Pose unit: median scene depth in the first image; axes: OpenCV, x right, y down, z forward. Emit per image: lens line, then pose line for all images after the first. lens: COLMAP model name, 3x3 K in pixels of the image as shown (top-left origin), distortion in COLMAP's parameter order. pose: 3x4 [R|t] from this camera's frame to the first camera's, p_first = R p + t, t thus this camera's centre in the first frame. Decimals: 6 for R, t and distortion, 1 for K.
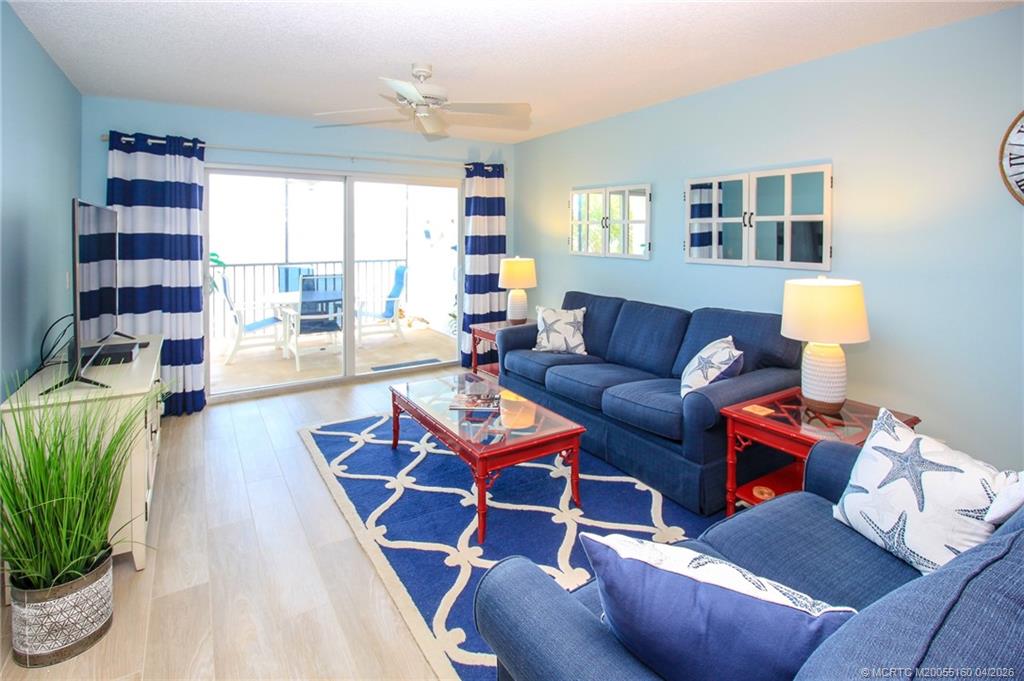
lens RADIAL K [[518.1, 0, 488.3], [0, 518.1, 241.0], [0, 0, 1]] dist [-0.001133, -0.001374]
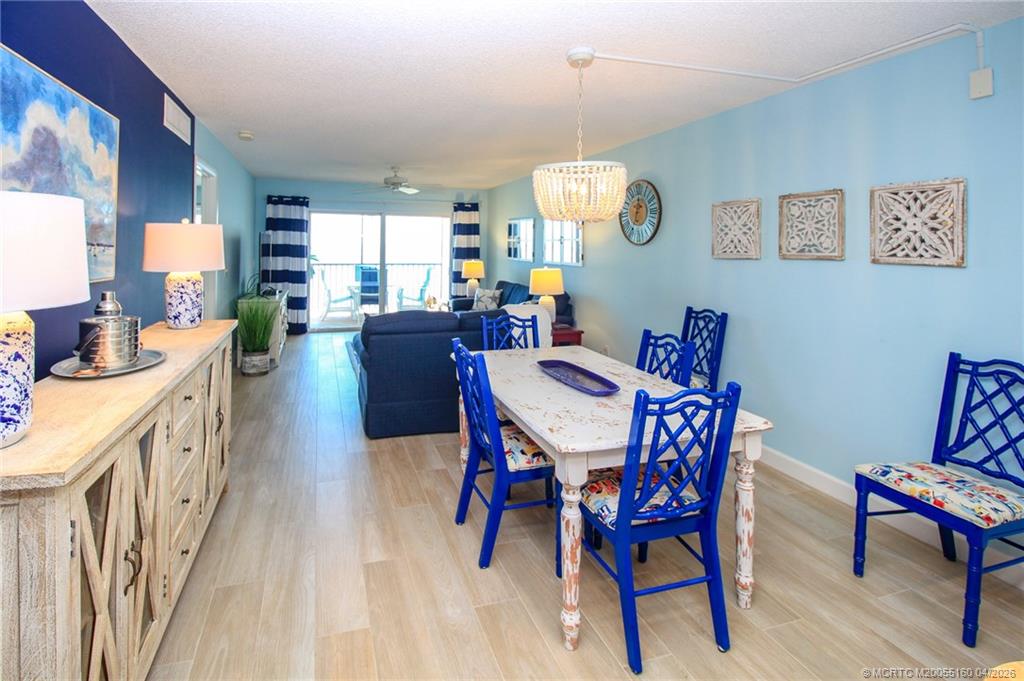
lens RADIAL K [[537.9, 0, 449.1], [0, 537.9, 247.5], [0, 0, 1]] dist [-0.002840, -0.001424]
pose [[0.959022, 0.010805, -0.283125, 0.535347], [-0.014062, 0.999856, -0.009473, 0.008609], [0.282982, 0.013066, 0.959036, -0.794292]]
